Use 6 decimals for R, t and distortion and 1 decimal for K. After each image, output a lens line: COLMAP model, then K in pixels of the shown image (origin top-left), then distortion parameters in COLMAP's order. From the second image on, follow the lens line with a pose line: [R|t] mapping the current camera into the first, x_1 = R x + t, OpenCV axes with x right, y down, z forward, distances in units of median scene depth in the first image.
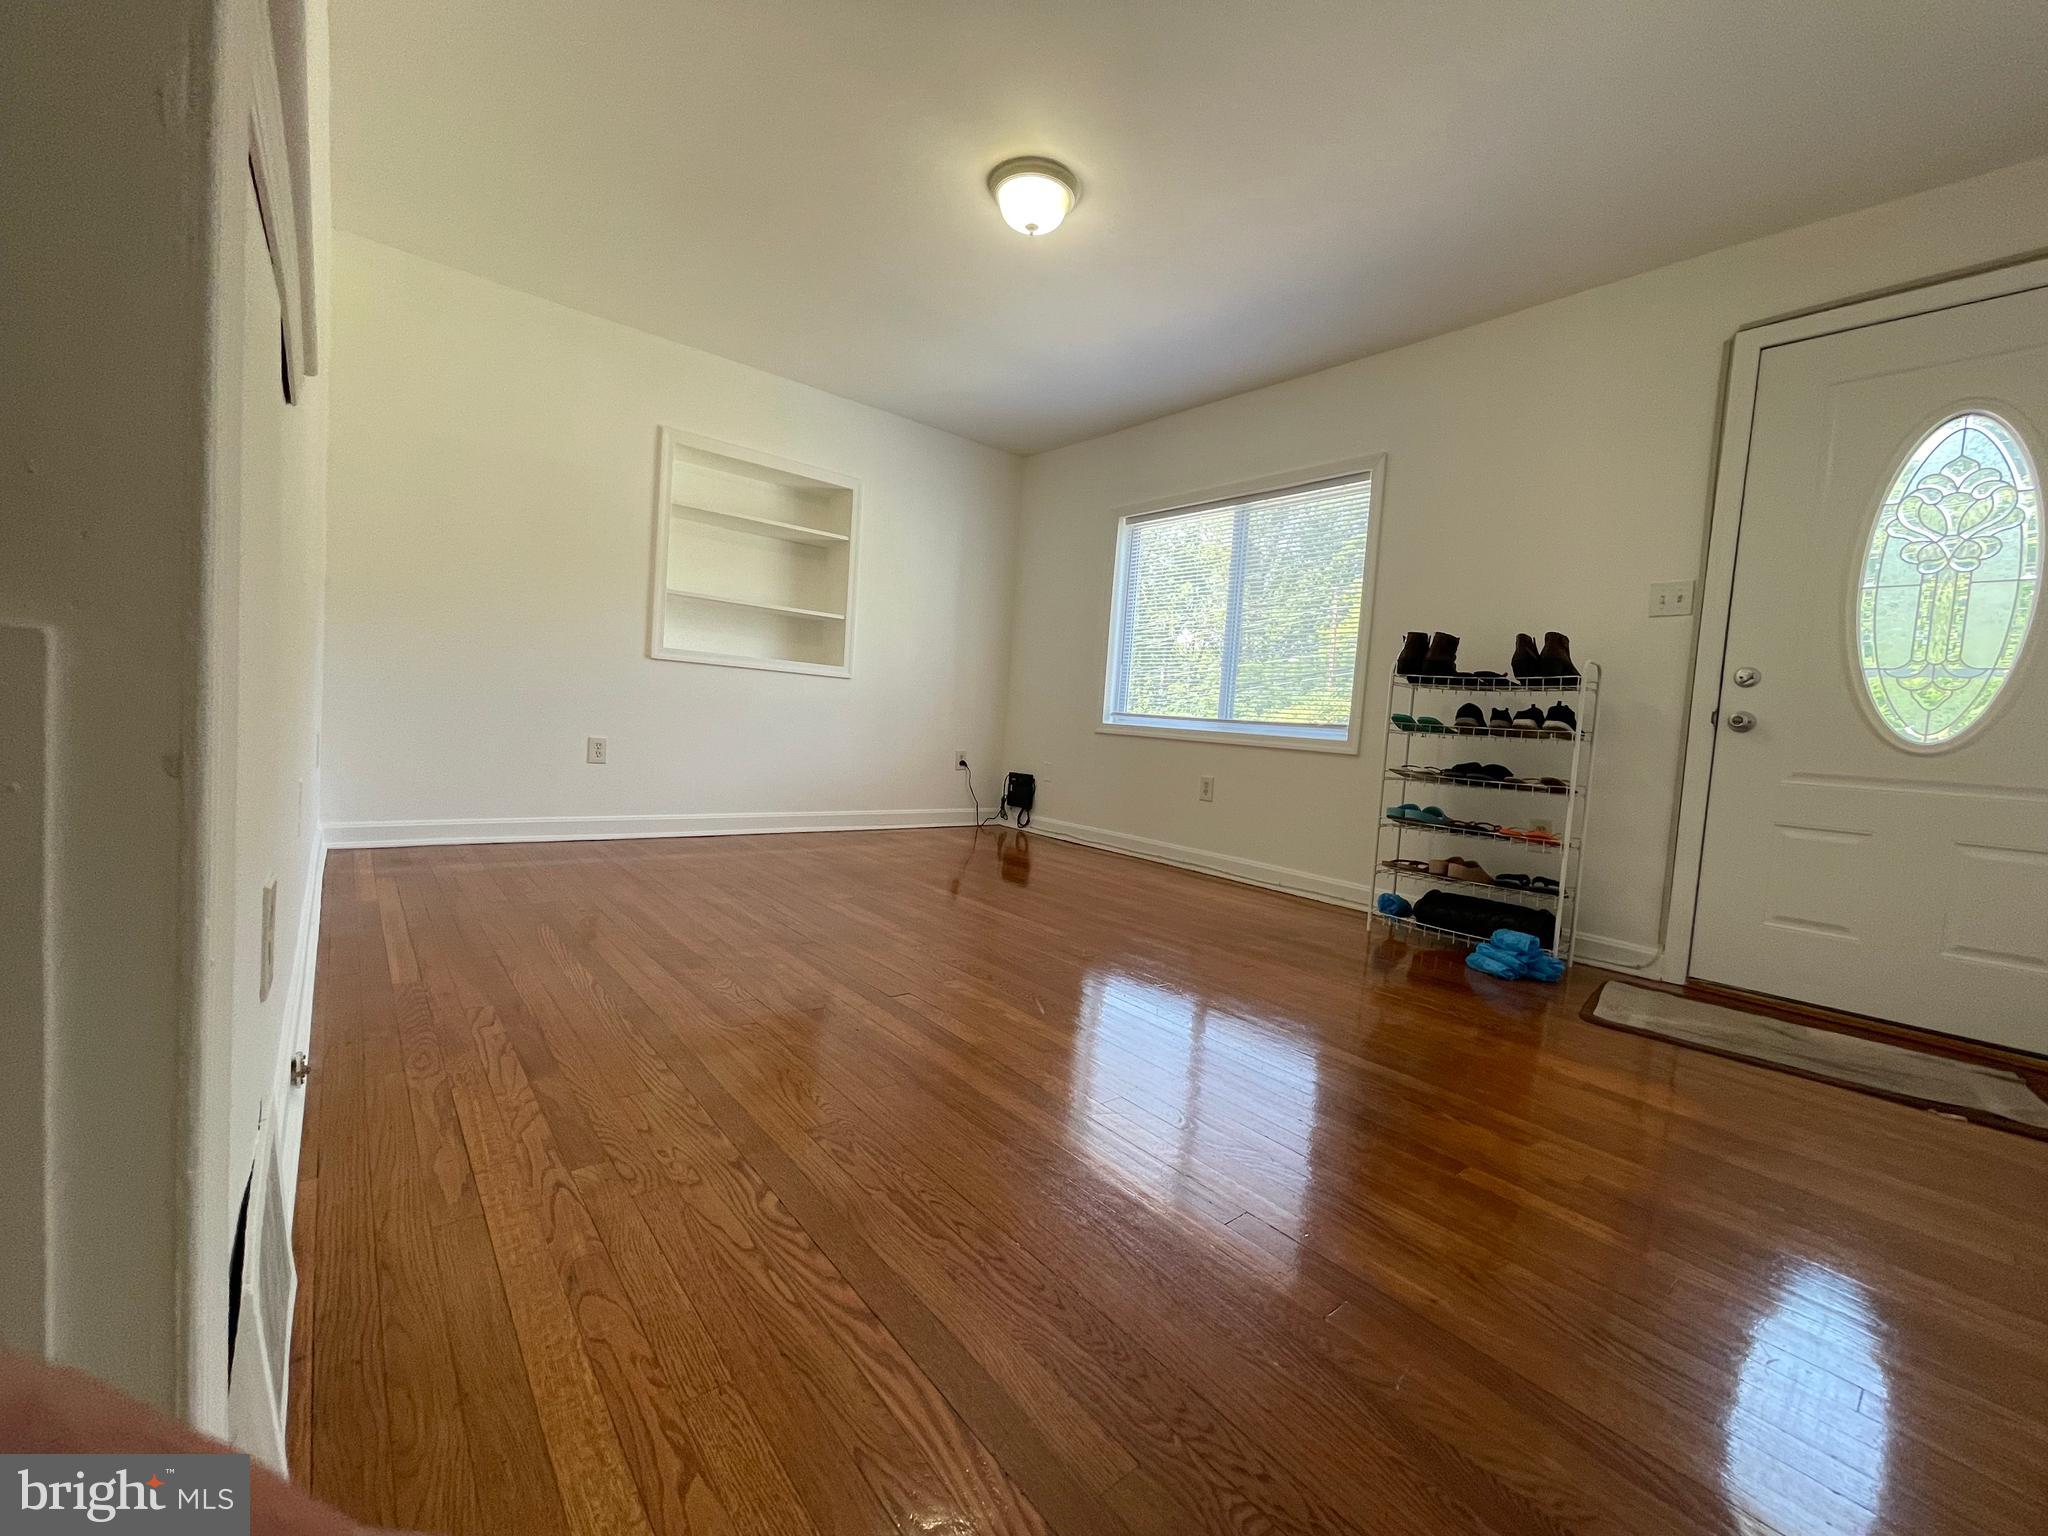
lens RADIAL K [[831.4, 0, 1015.8], [0, 831.4, 767.7], [0, 0, 1]] dist [-0.008855, 0.002801]
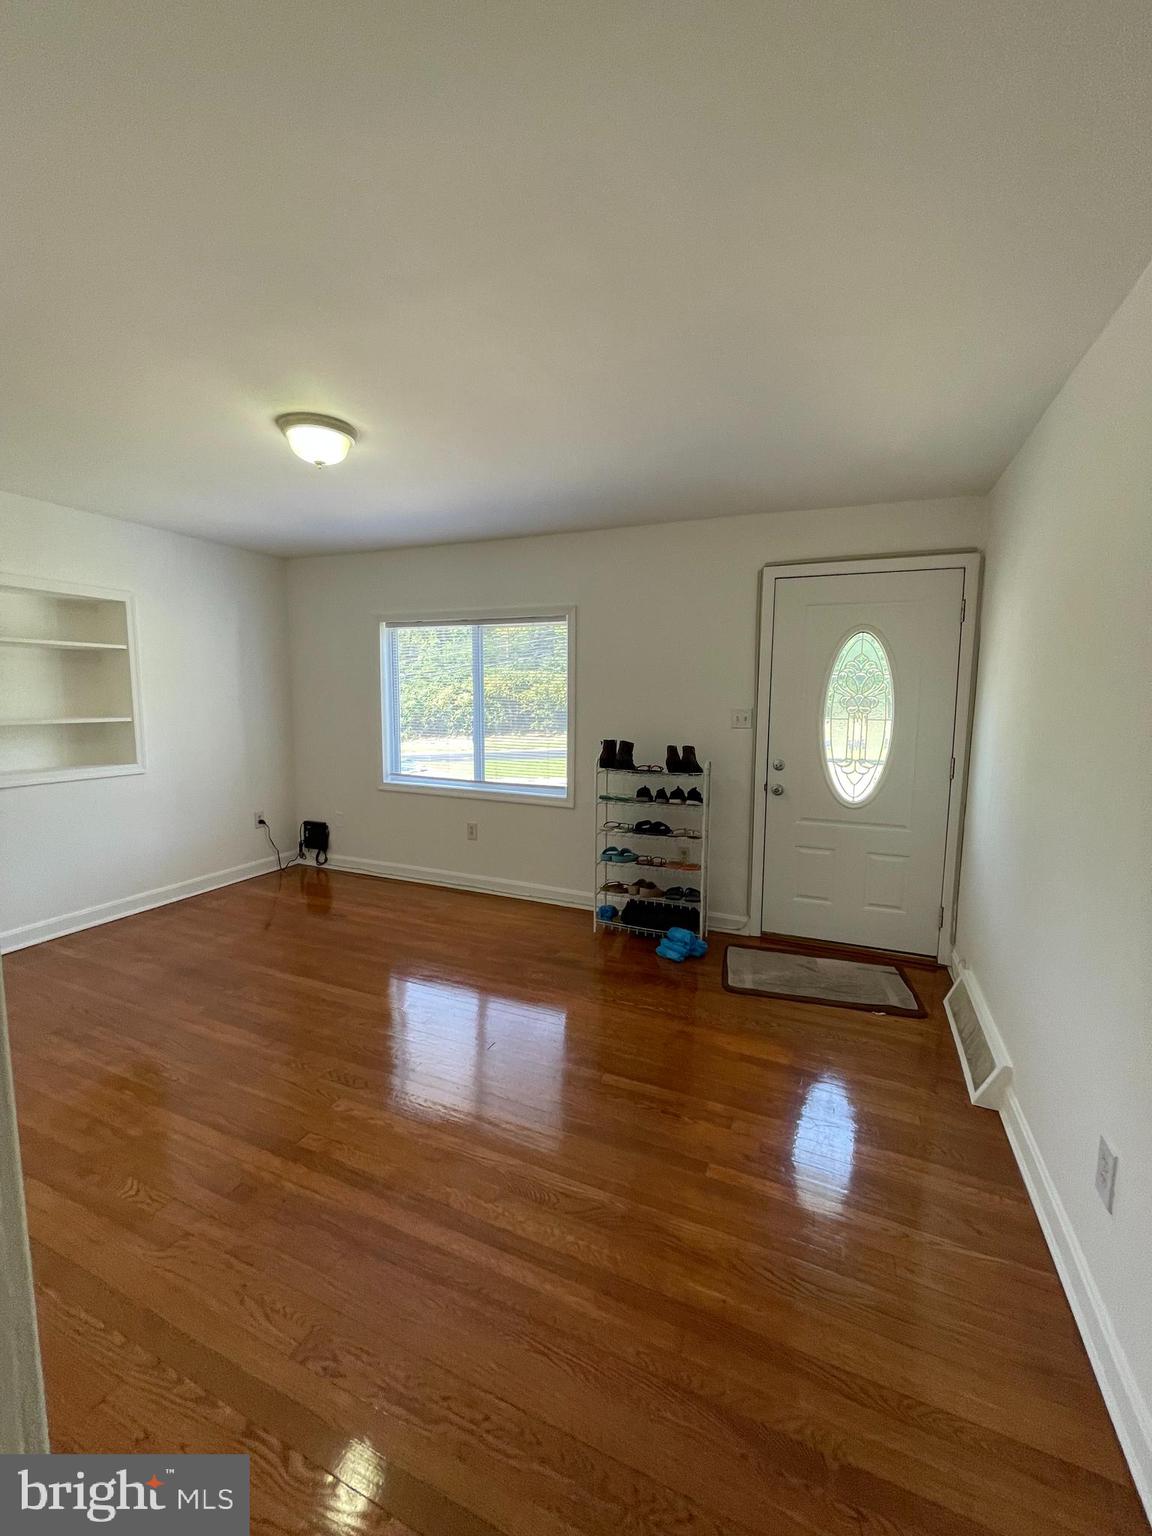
lens RADIAL K [[623.6, 0, 581.7], [0, 623.6, 757.4], [0, 0, 1]] dist [-0.008855, 0.002801]
pose [[0.885118, -0.111135, 0.451902, -0.086146], [0.079547, 0.992906, 0.088377, -0.238844], [-0.458518, -0.042276, 0.887679, 0.000234]]
